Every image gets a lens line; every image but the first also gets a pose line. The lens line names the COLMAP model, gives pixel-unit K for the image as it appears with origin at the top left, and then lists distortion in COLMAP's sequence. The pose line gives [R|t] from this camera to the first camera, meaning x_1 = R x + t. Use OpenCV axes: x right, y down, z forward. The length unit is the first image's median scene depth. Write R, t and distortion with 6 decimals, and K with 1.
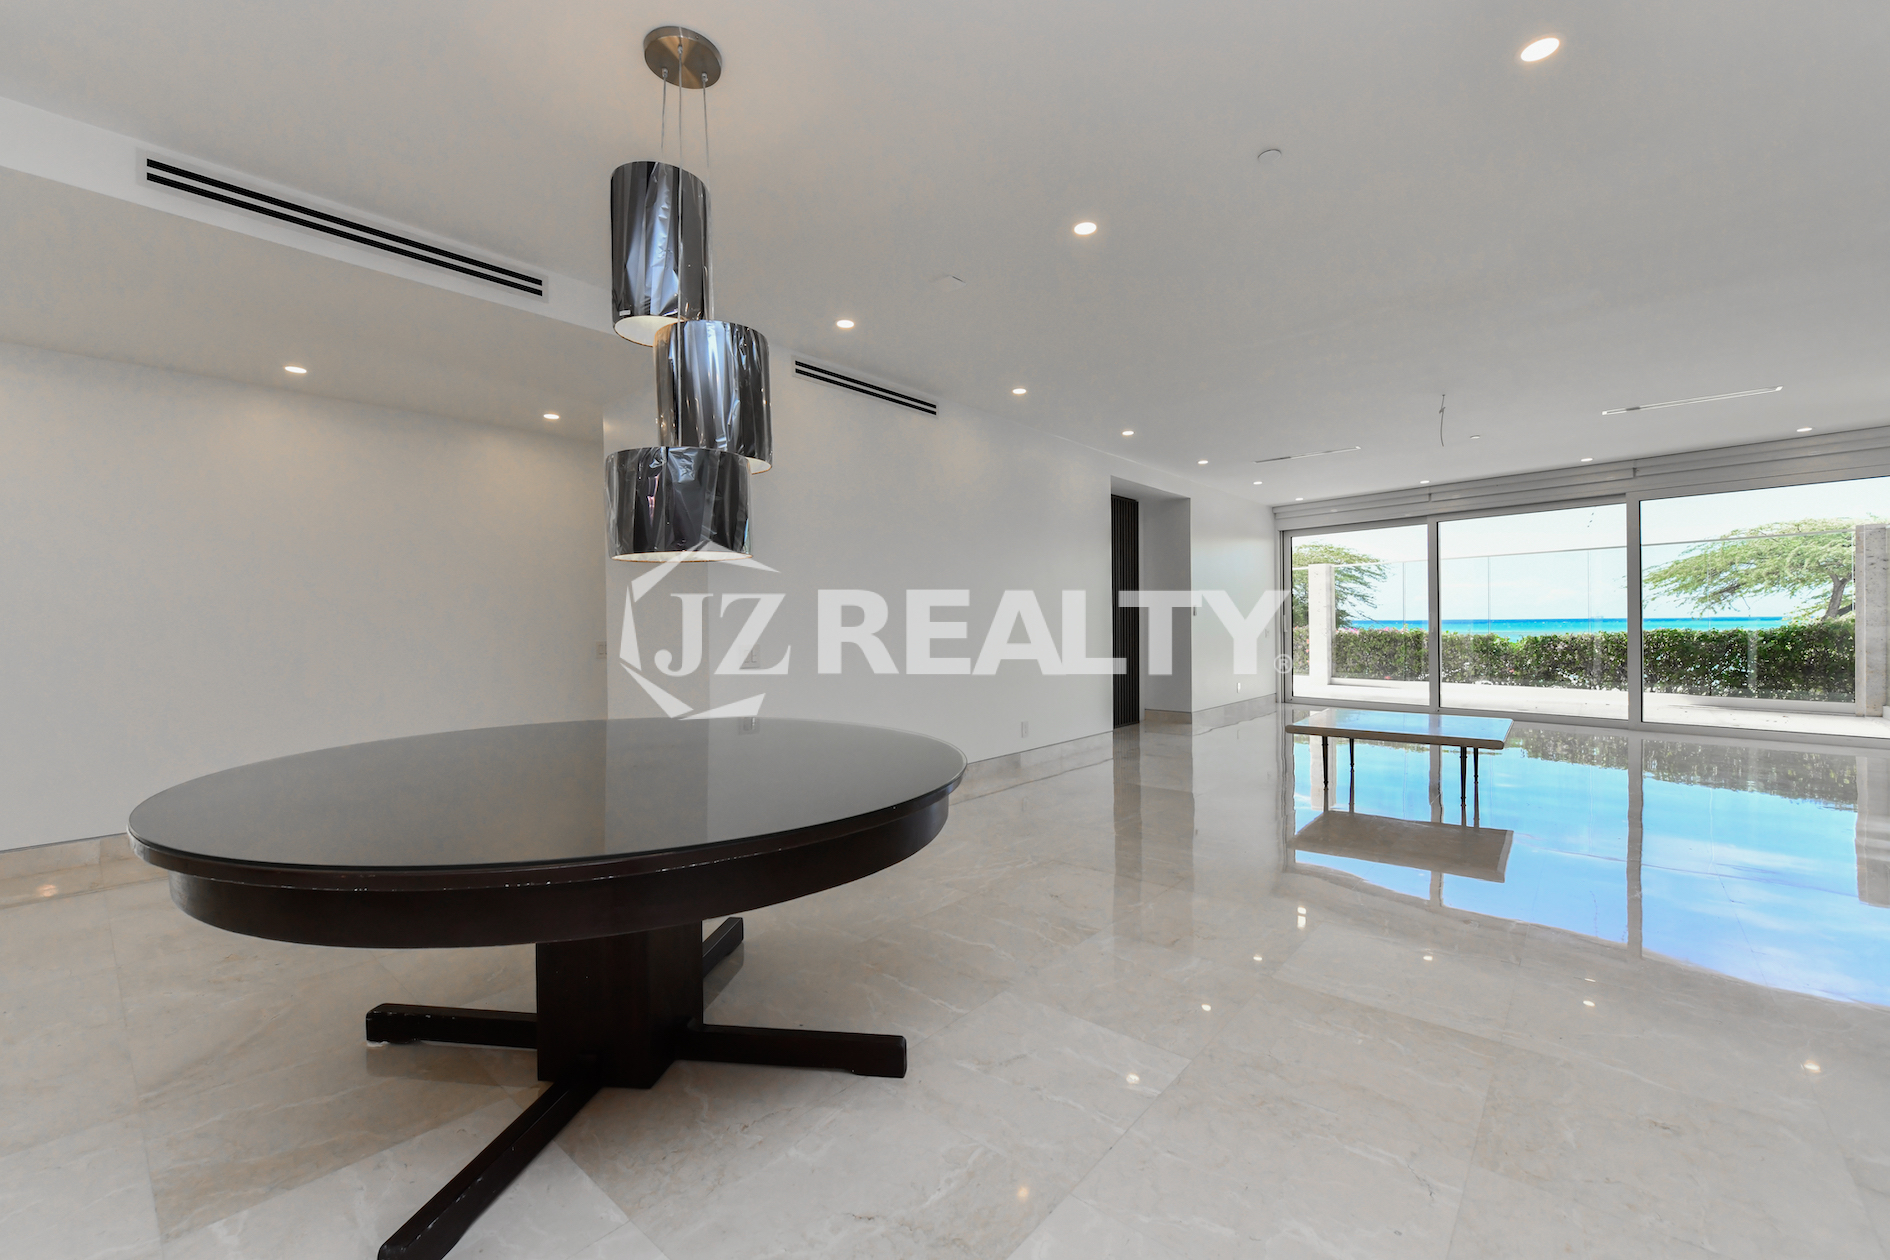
lens RADIAL K [[766.7, 0, 912.3], [0, 766.7, 622.0], [0, 0, 1]] dist [-0.001056, -0.003977]
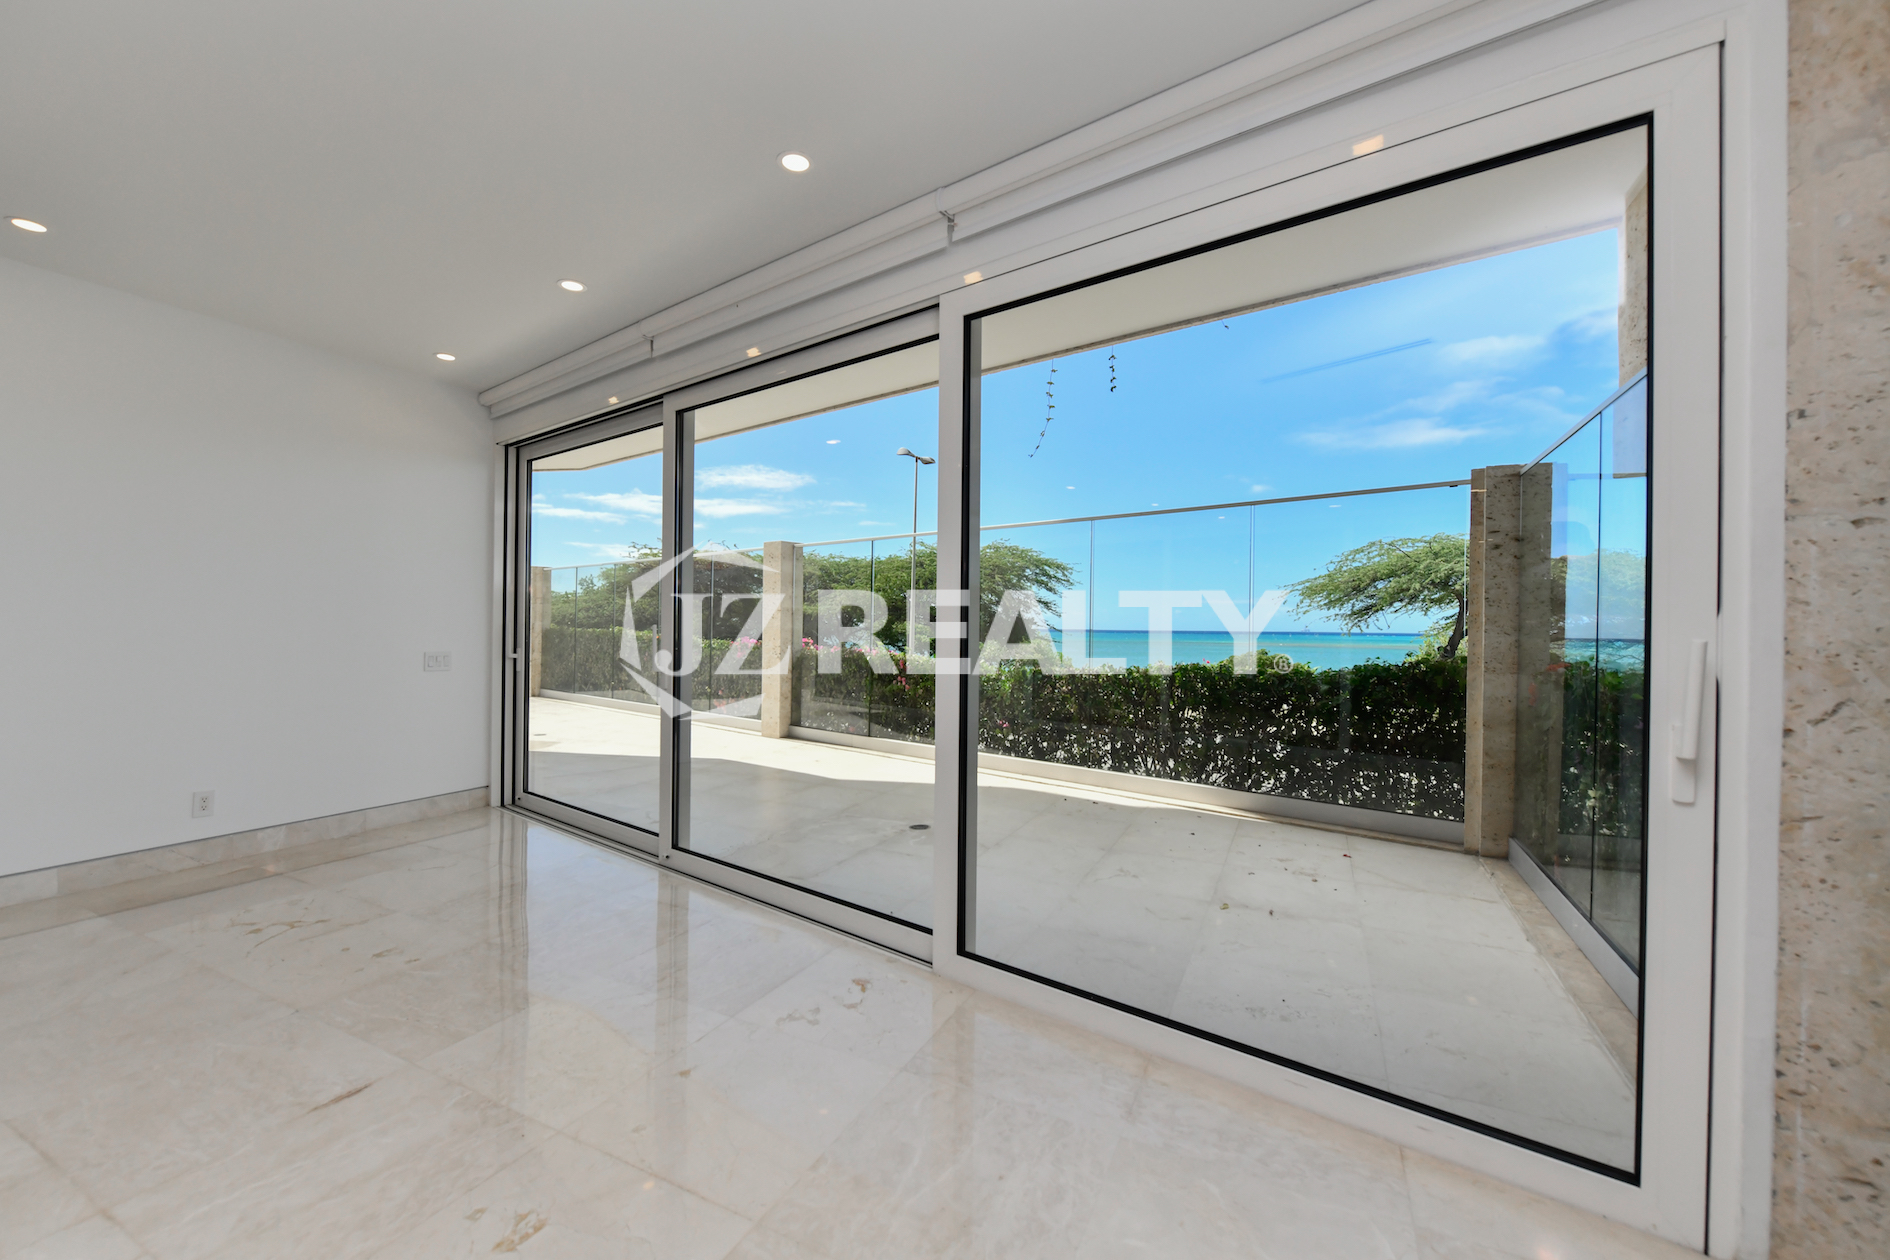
lens RADIAL K [[766.7, 0, 912.3], [0, 766.7, 622.0], [0, 0, 1]] dist [-0.001056, -0.003977]
pose [[0.966447, 0.023474, 0.255790, 0.484475], [-0.023240, 0.999722, -0.003937, -0.010385], [-0.255812, -0.002140, 0.966724, 0.385872]]
